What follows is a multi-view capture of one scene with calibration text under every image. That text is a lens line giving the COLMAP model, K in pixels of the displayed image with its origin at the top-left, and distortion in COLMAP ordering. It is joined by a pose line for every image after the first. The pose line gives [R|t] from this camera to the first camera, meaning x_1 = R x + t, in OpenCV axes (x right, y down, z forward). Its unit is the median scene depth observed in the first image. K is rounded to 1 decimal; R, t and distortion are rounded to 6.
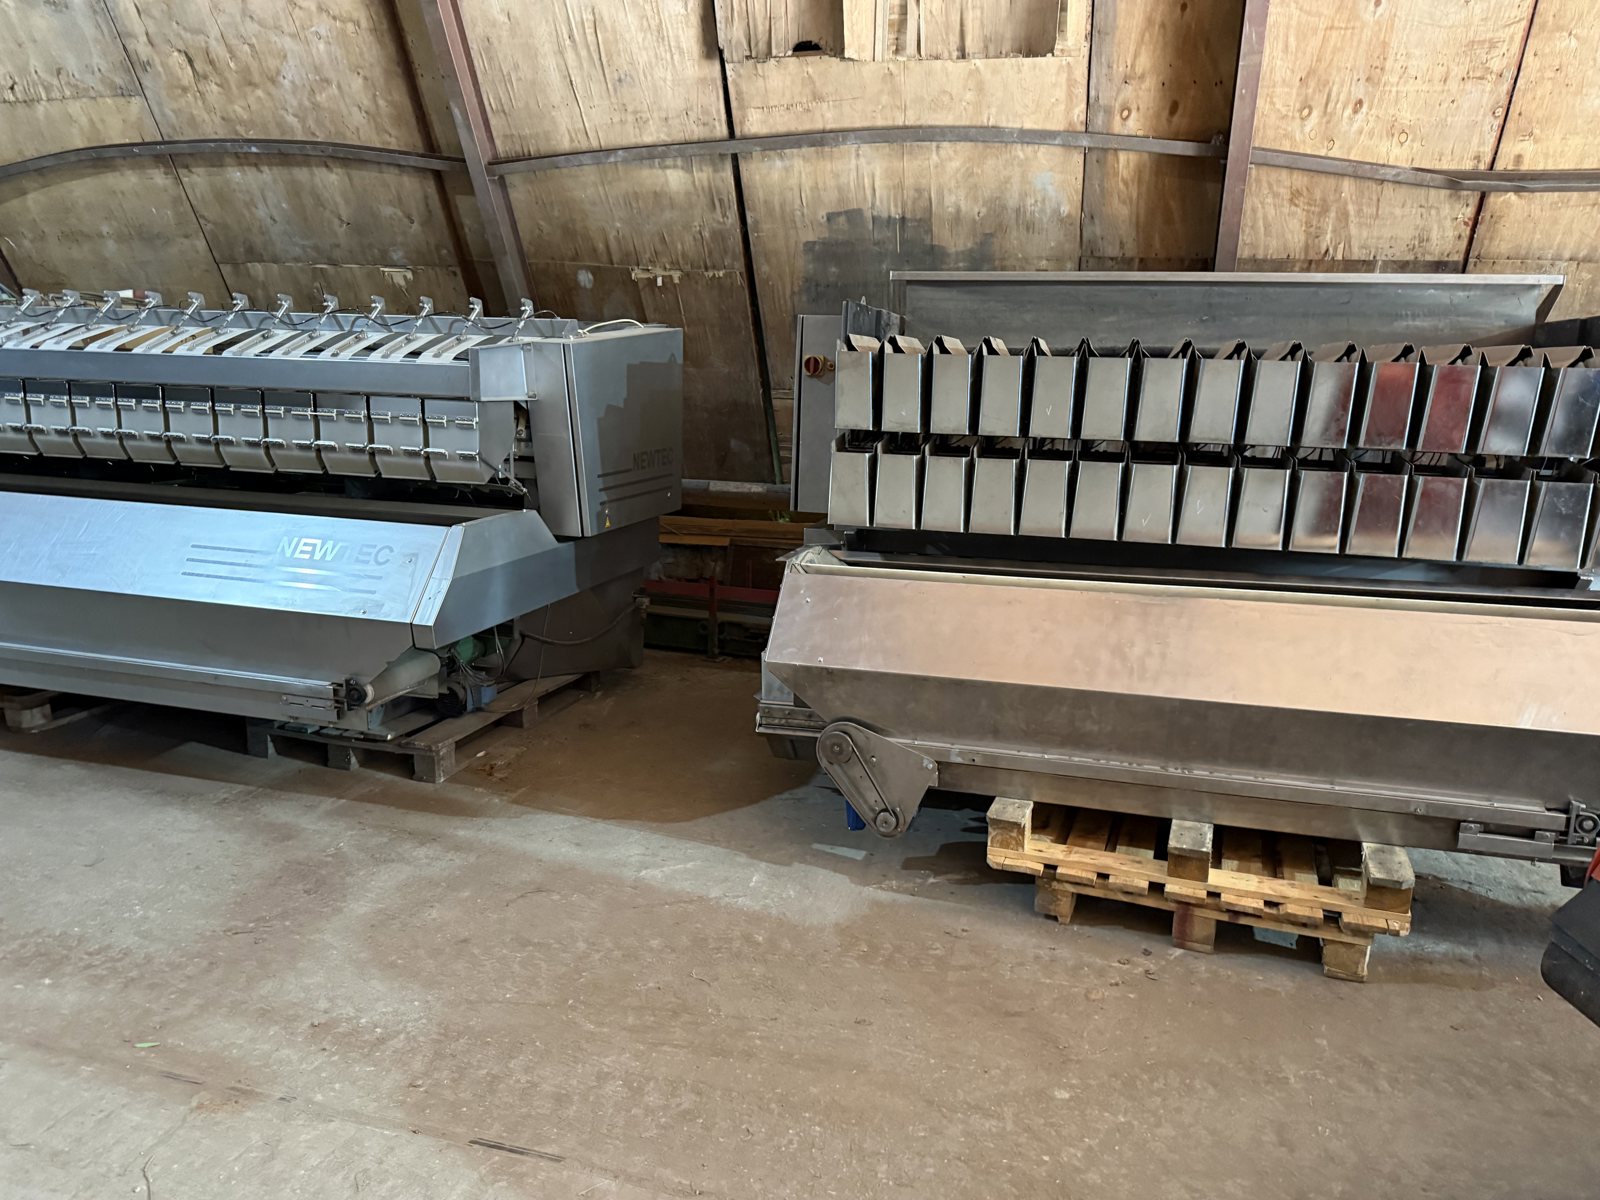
lens RADIAL K [[1134.1, 0, 802.1], [0, 1134.1, 612.2], [0, 0, 1]] dist [0.038953, -0.041972]
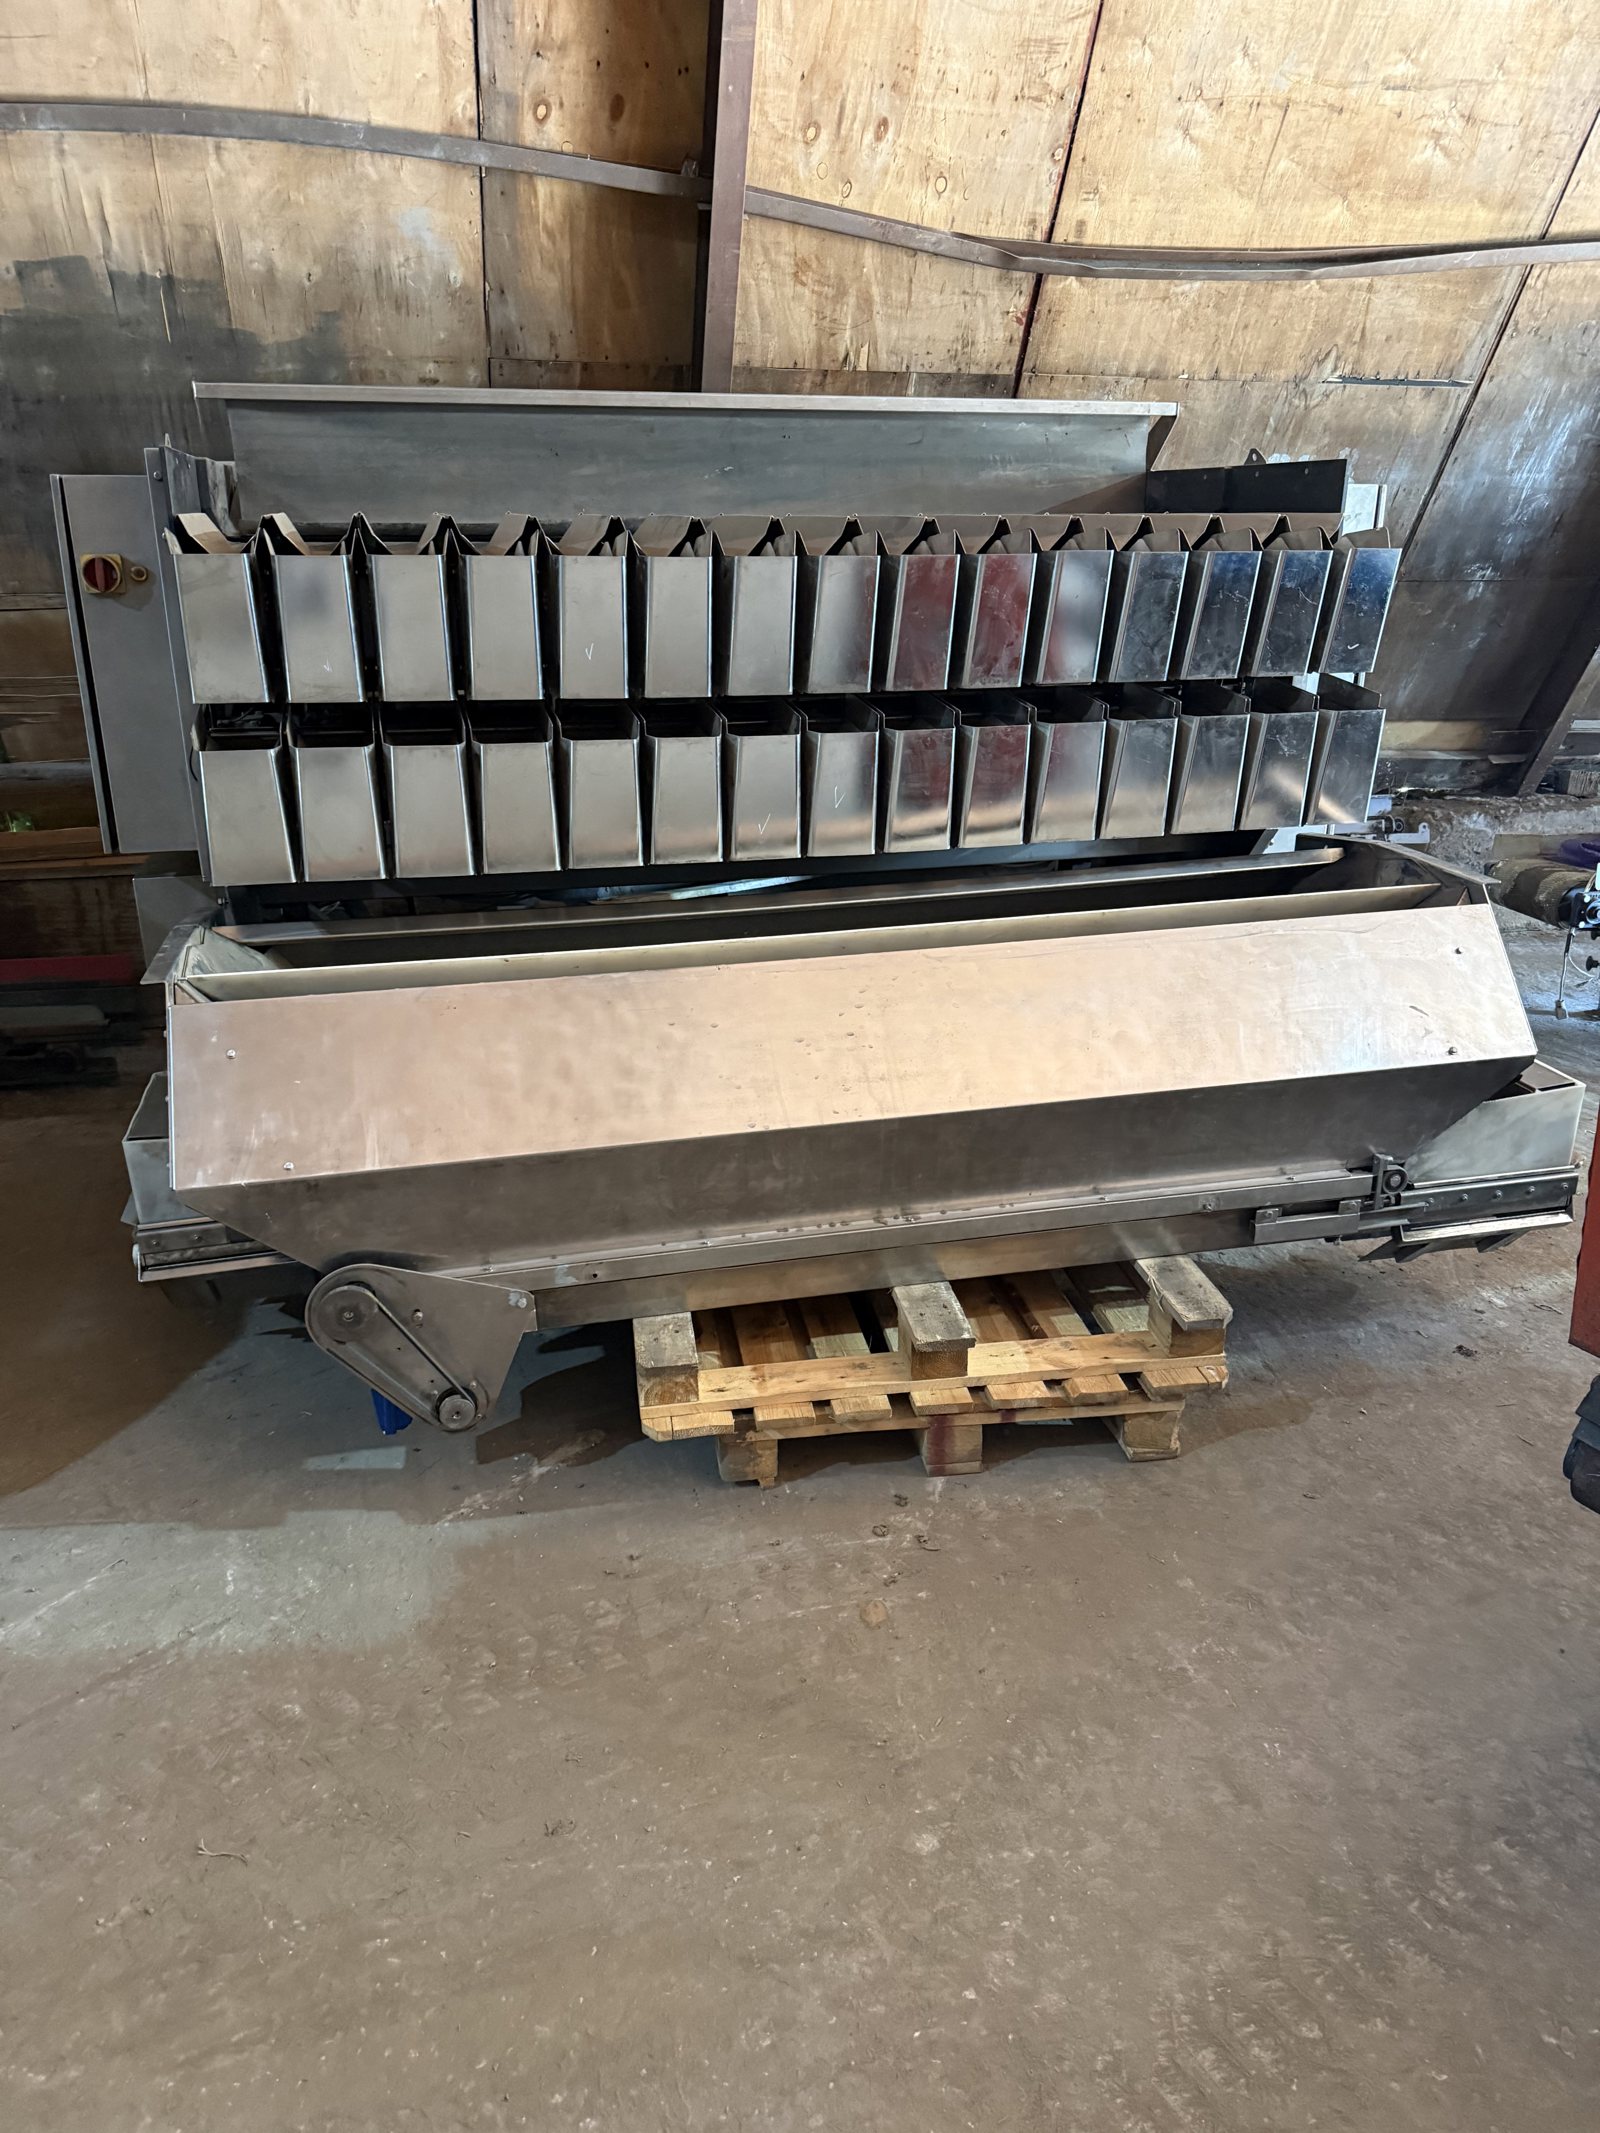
lens RADIAL K [[1511.9, 0, 769.3], [0, 1511.9, 1062.7], [0, 0, 1]] dist [0.038953, -0.041972]
pose [[0.875978, -0.192122, 0.442438, -0.074249], [0.125755, 0.976496, 0.175048, -0.081251], [-0.465669, -0.097699, 0.879549, 0.212207]]
